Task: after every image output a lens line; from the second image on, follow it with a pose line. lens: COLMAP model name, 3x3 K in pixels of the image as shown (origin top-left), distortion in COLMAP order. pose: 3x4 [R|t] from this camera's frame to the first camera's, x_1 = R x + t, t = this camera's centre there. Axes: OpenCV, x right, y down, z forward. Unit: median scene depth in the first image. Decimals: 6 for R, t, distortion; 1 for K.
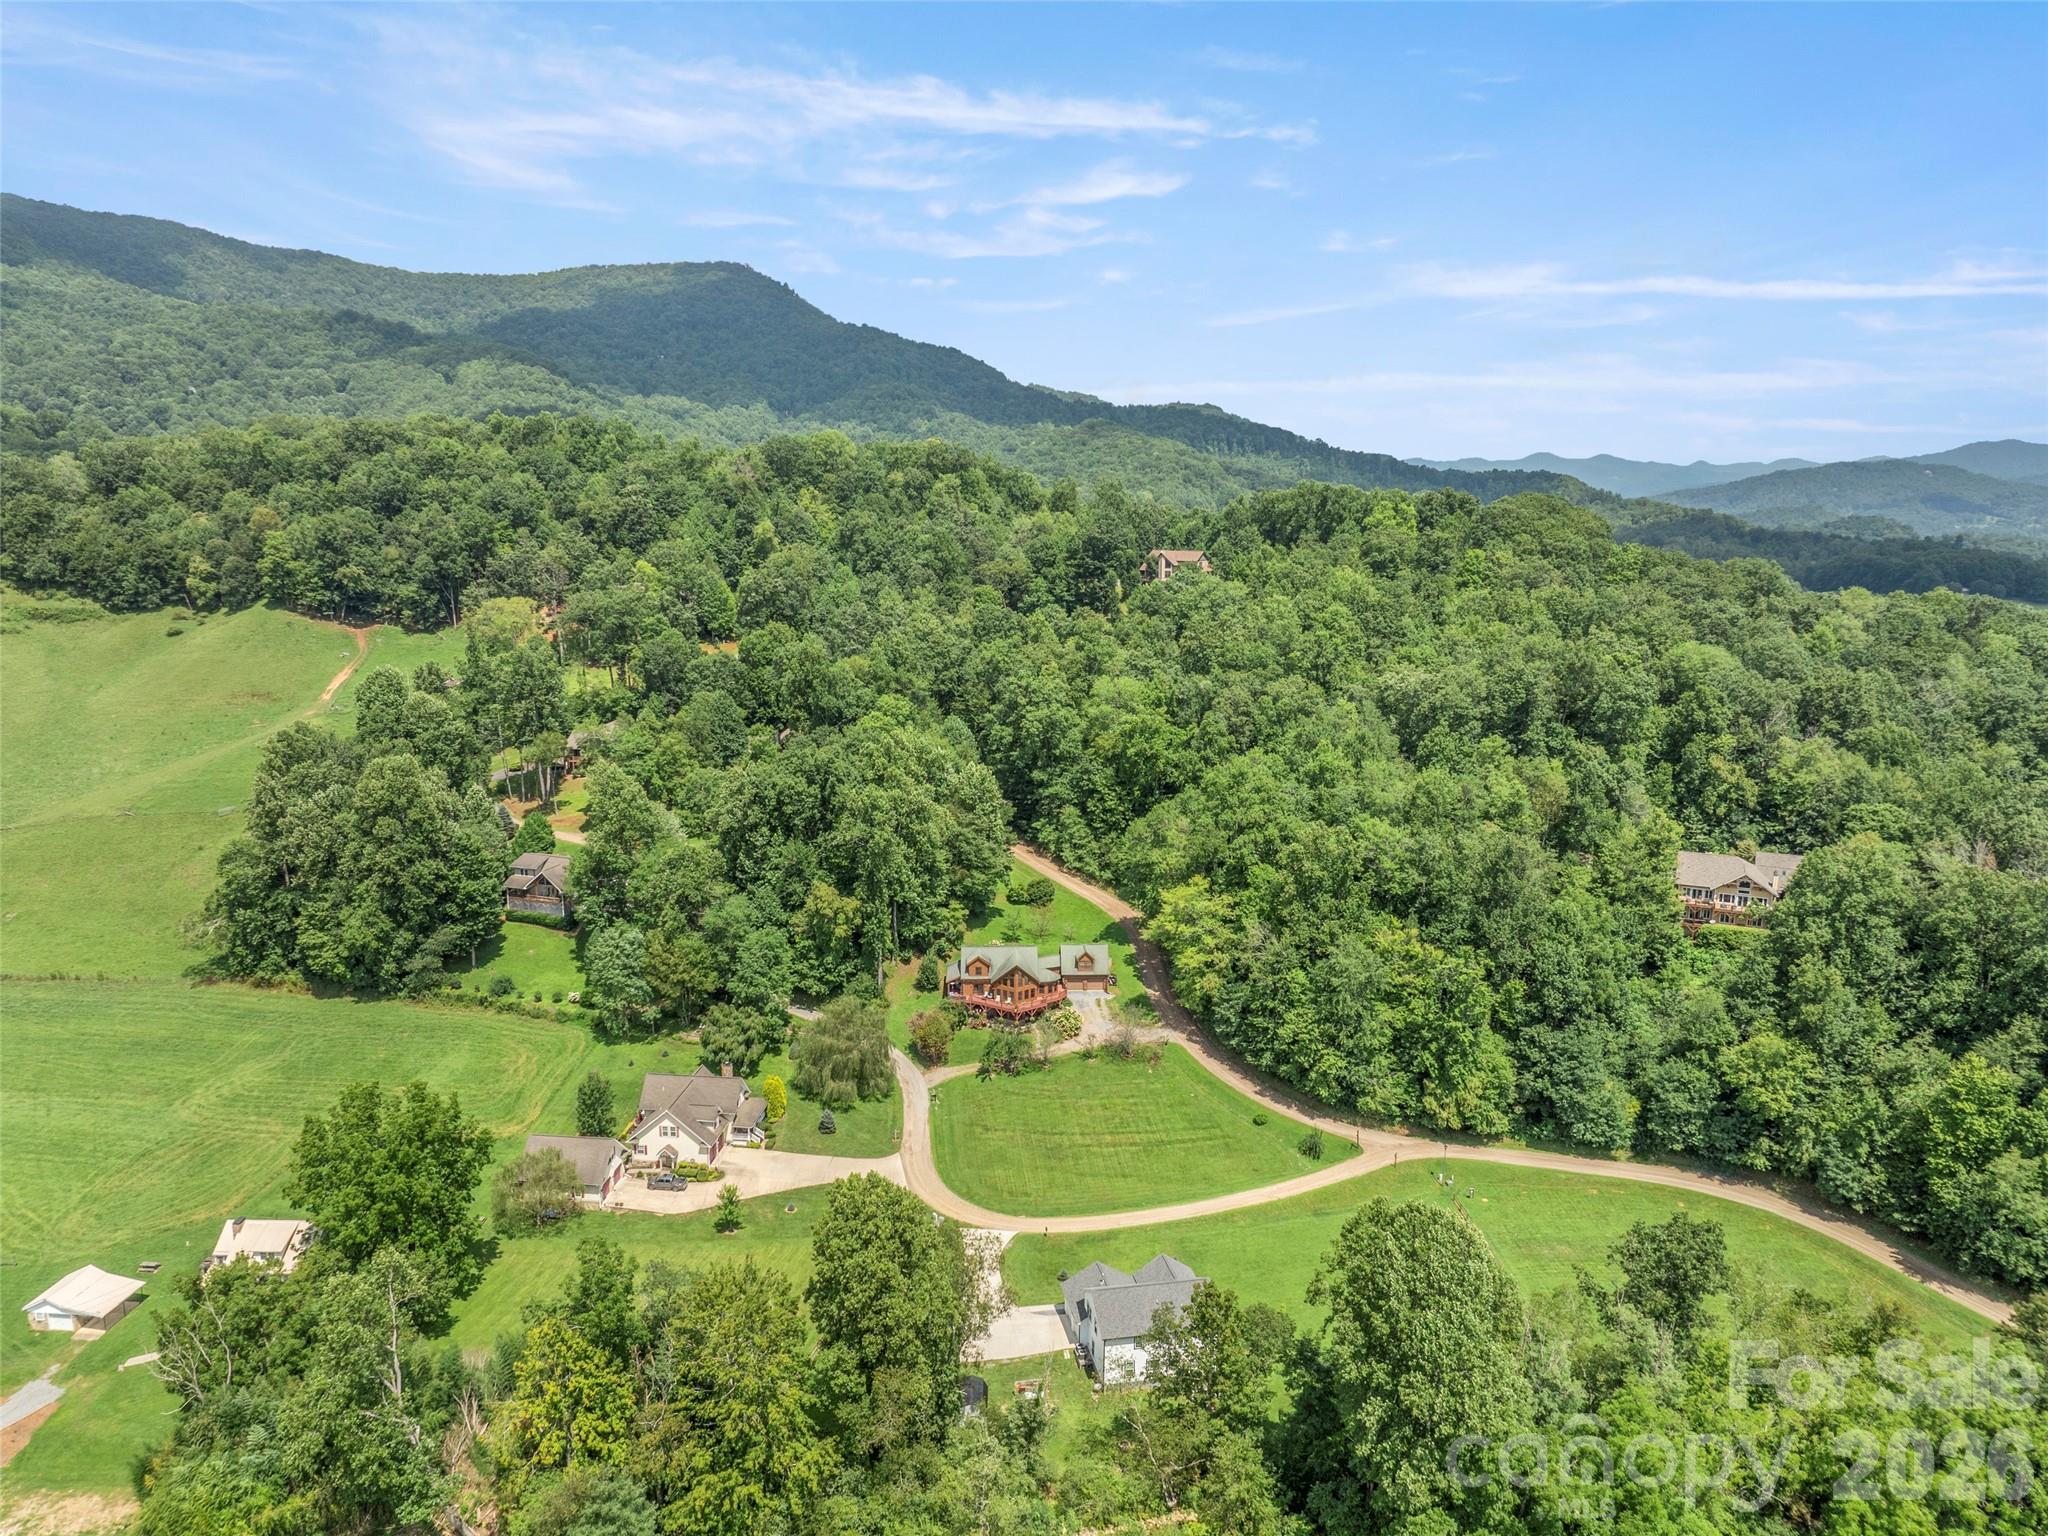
lens RADIAL K [[1445.1, 0, 1025.9], [0, 1445.1, 756.2], [0, 0, 1]] dist [-0.032967, -0.000161]
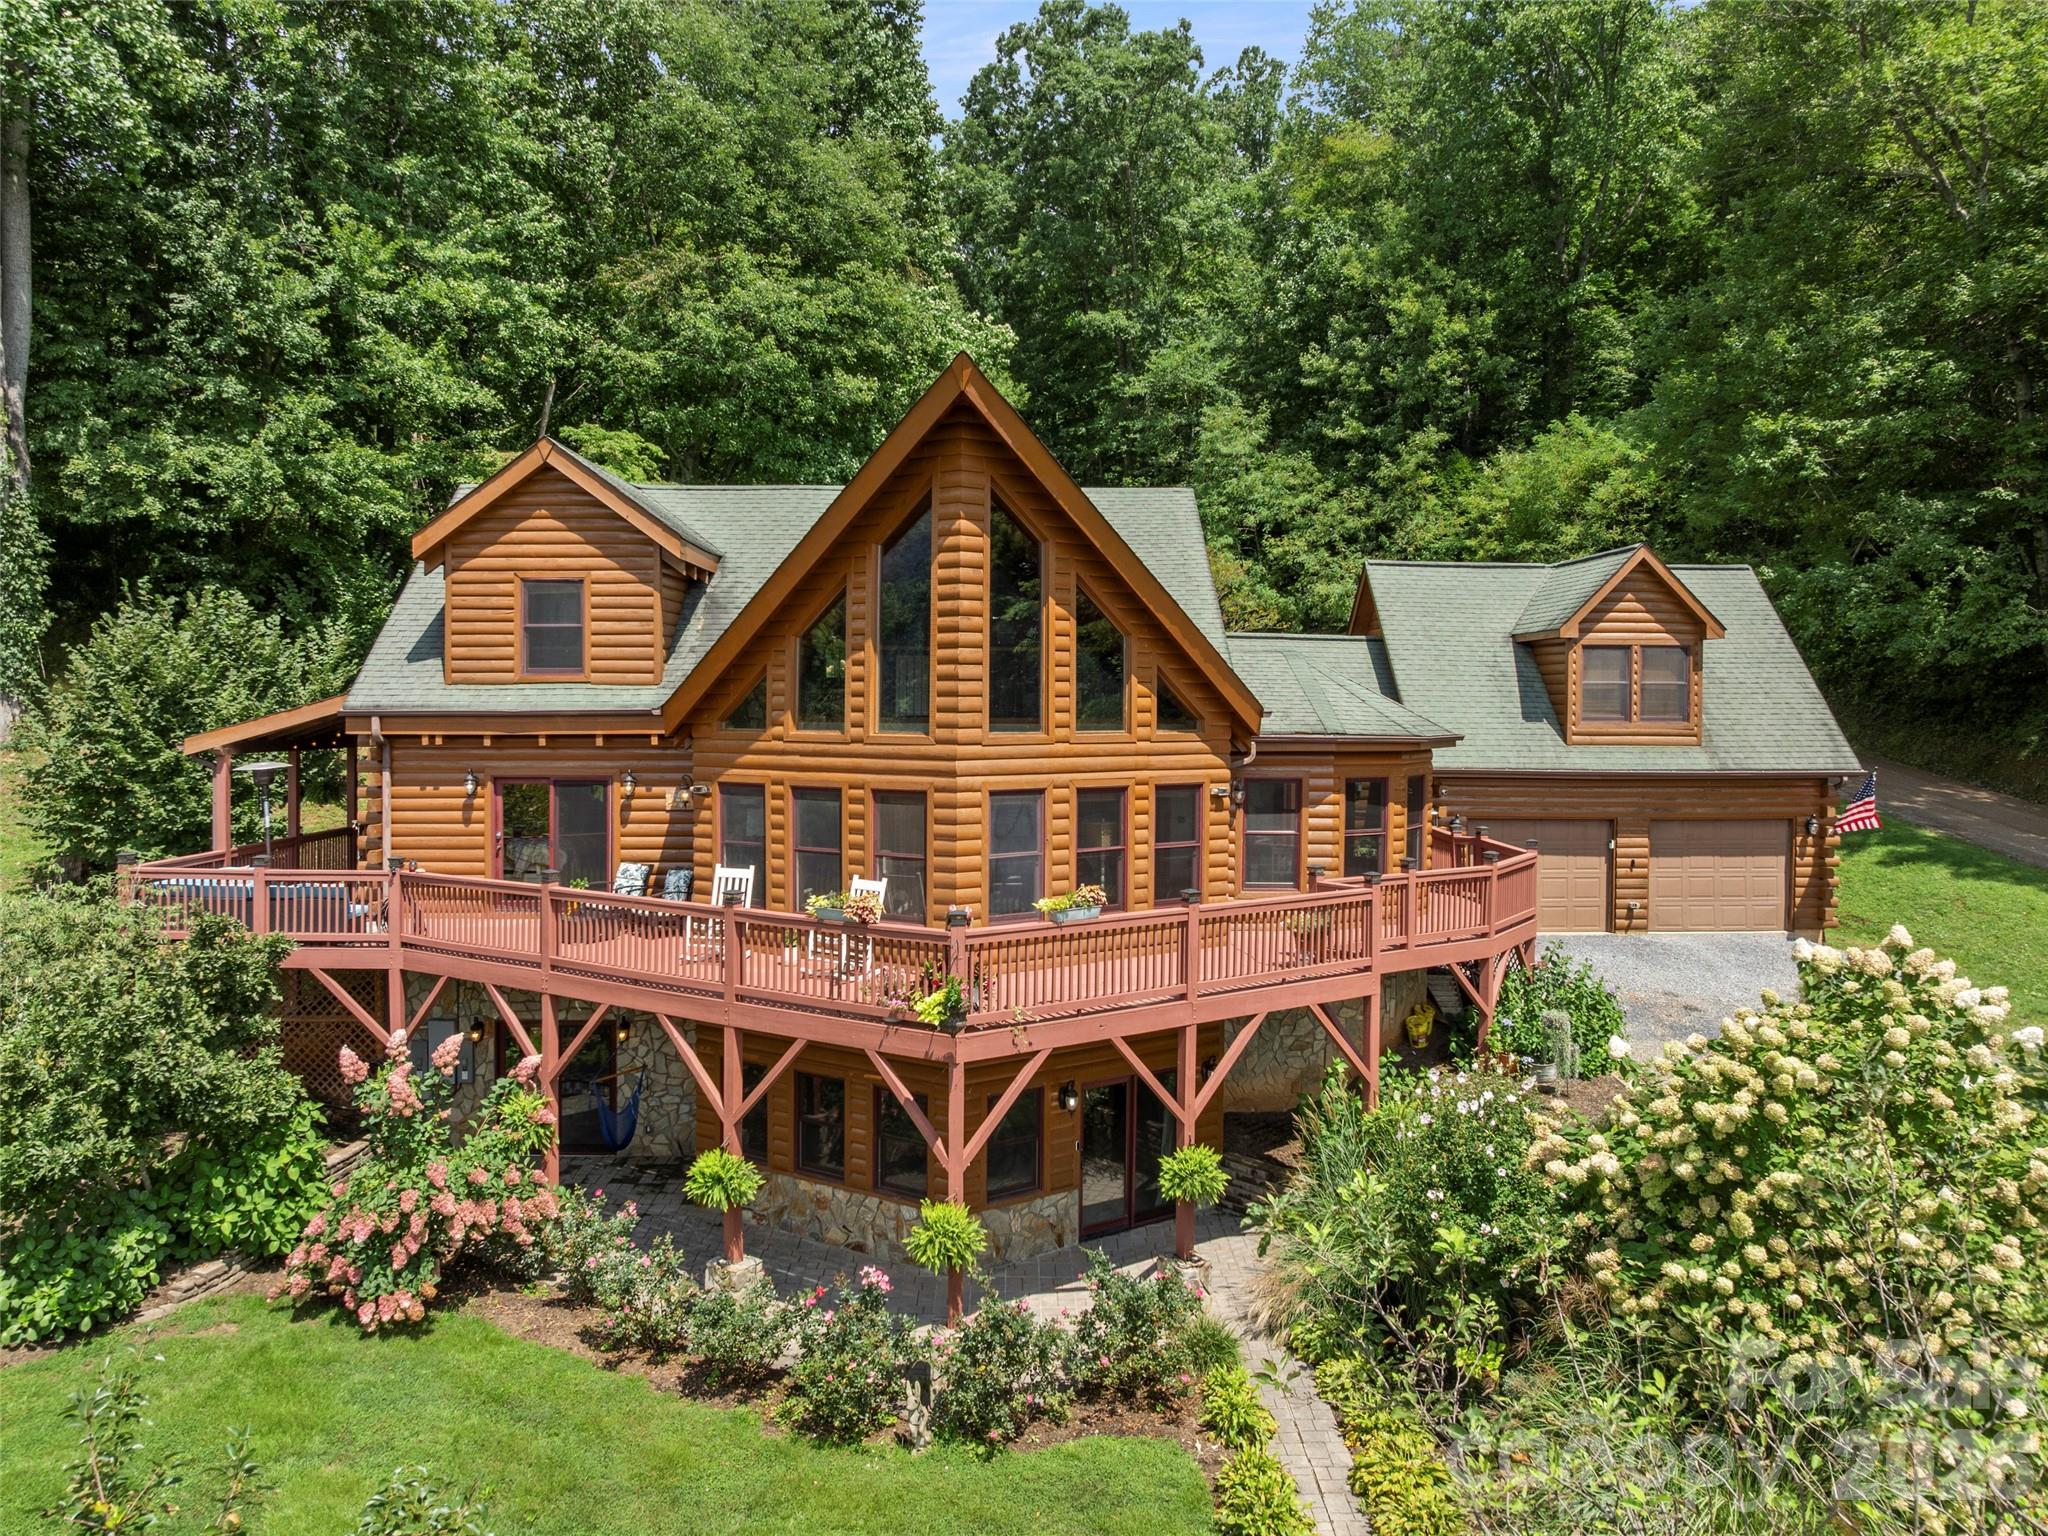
lens RADIAL K [[1445.1, 0, 1025.9], [0, 1445.1, 756.2], [0, 0, 1]] dist [-0.032967, -0.000161]
pose [[0.999796, 0.007876, -0.018597, -0.002079], [-0.010393, 0.990189, -0.139349, 0.166988], [0.017317, 0.139514, 0.990069, 0.903144]]
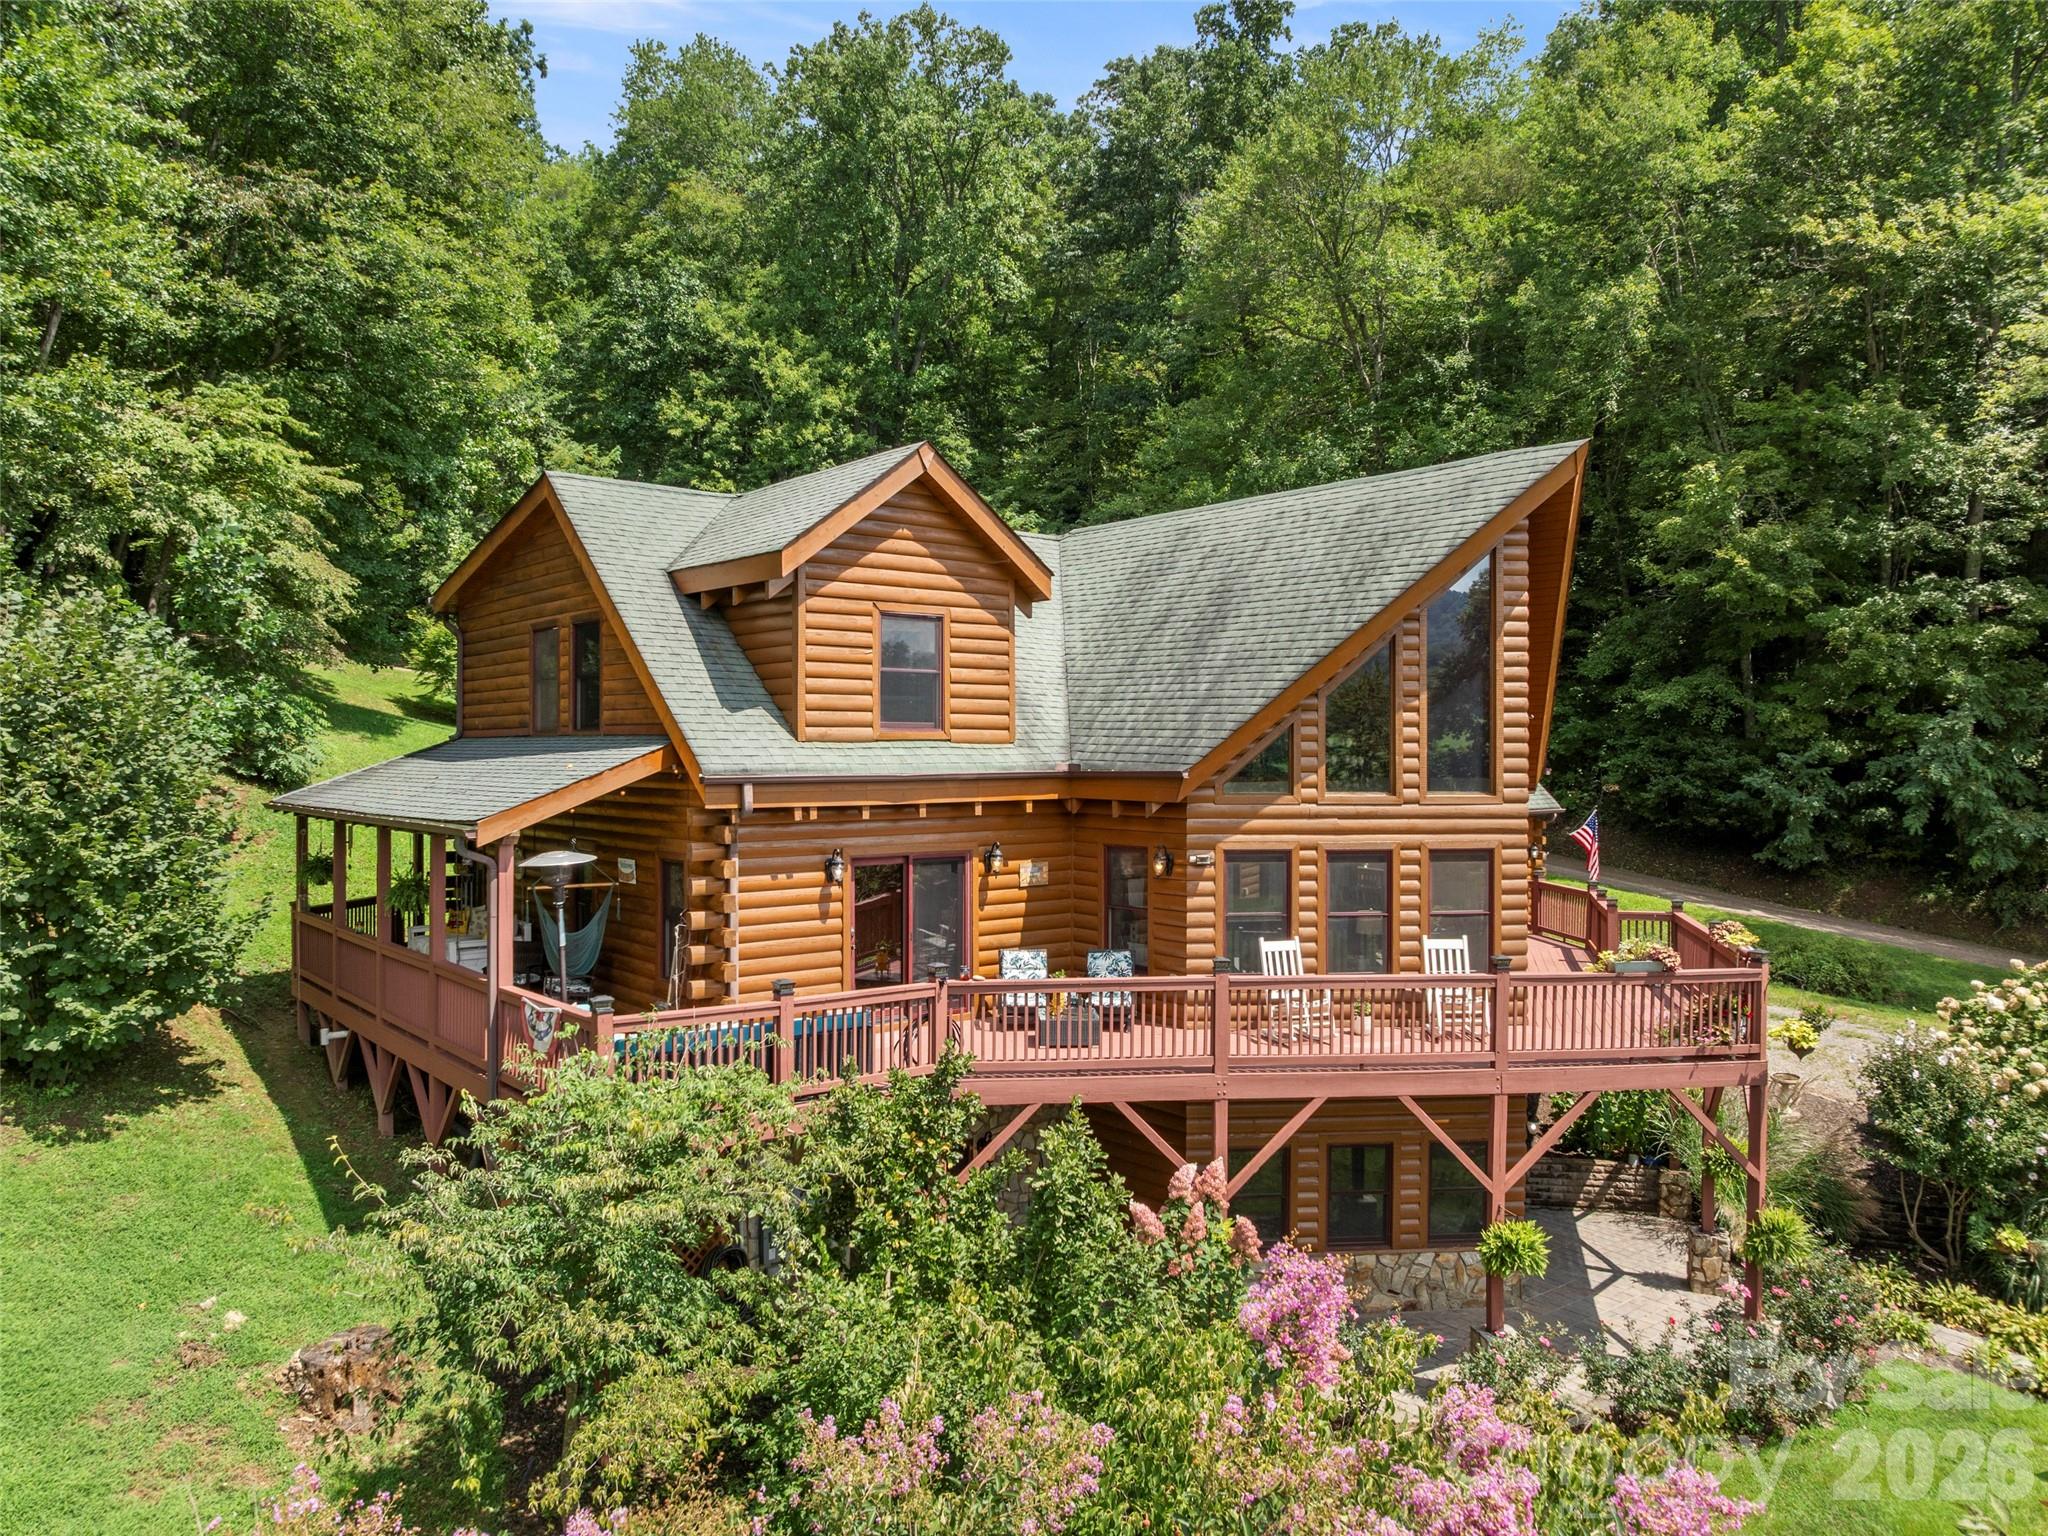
lens RADIAL K [[1445.1, 0, 1025.9], [0, 1445.1, 756.2], [0, 0, 1]] dist [-0.032967, -0.000161]
pose [[0.791274, 0.005709, 0.611435, -0.071977], [0.101795, 0.984772, -0.140931, 0.162233], [-0.602929, 0.173756, 0.778644, 0.929111]]
